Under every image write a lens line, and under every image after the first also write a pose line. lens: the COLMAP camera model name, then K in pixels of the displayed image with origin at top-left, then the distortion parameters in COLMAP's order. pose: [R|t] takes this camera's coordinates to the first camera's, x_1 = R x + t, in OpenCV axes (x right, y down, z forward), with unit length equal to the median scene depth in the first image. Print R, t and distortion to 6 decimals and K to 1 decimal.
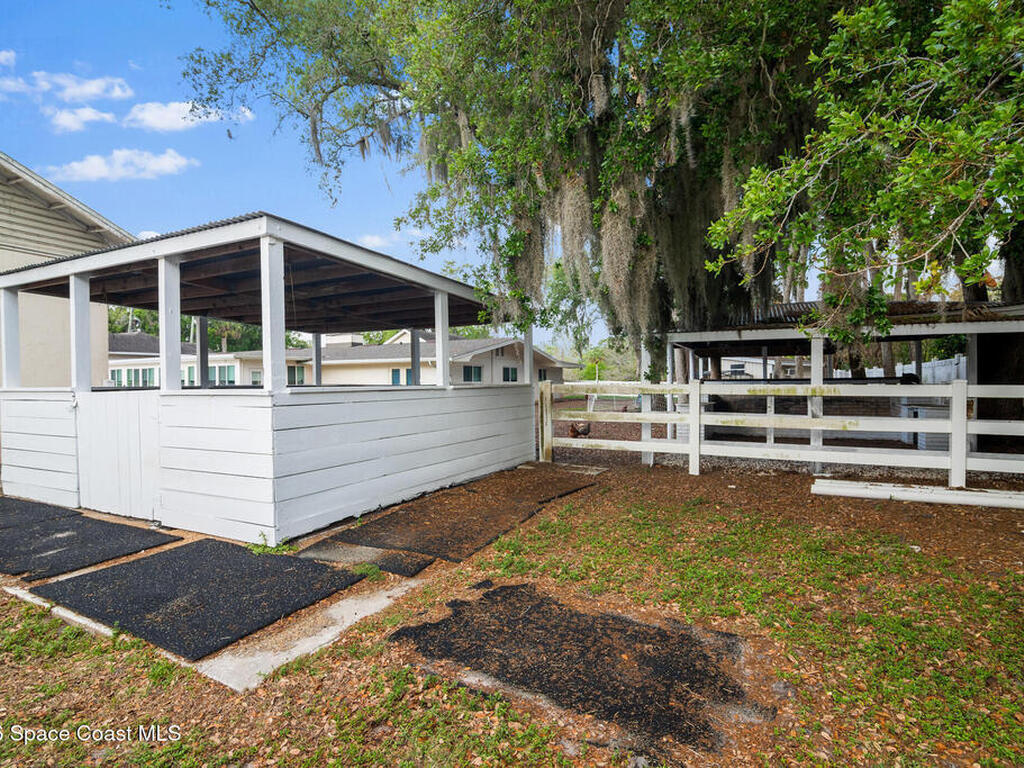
lens RADIAL K [[537.4, 0, 511.8], [0, 537.4, 386.1], [0, 0, 1]] dist [-0.011587, -0.000907]
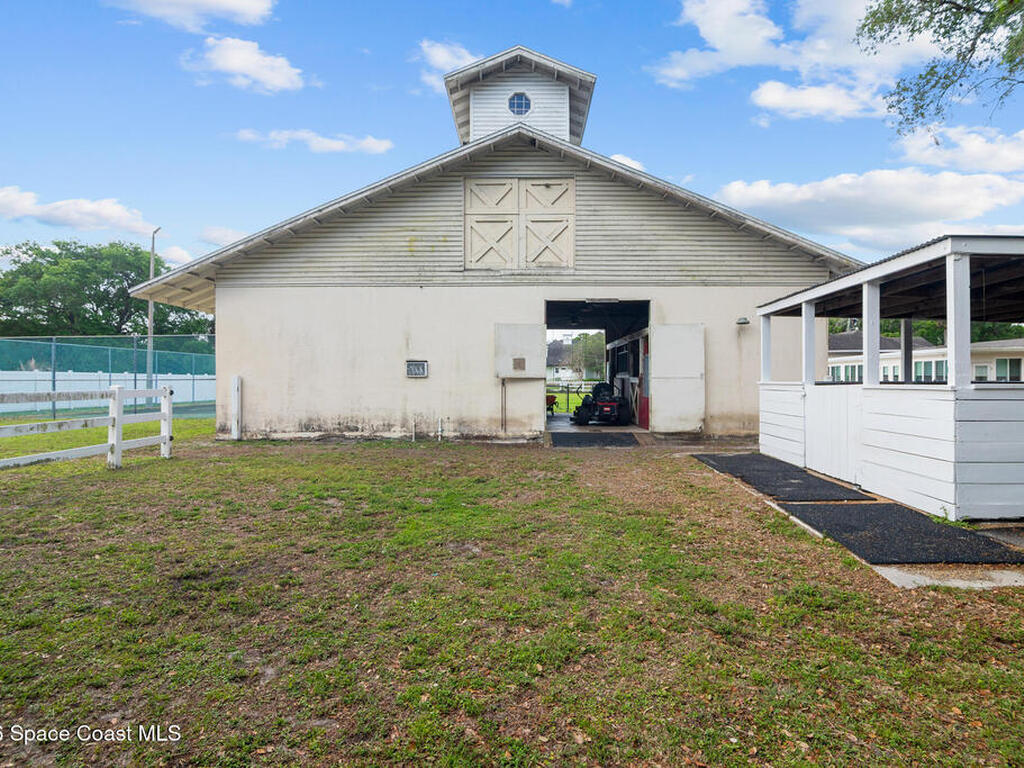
lens RADIAL K [[537.4, 0, 511.8], [0, 537.4, 386.1], [0, 0, 1]] dist [-0.011587, -0.000907]
pose [[0.377157, 0.018090, -0.925973, 0.255107], [-0.009326, 0.999833, 0.015735, -0.001383], [0.926102, 0.002701, 0.377263, -0.318636]]
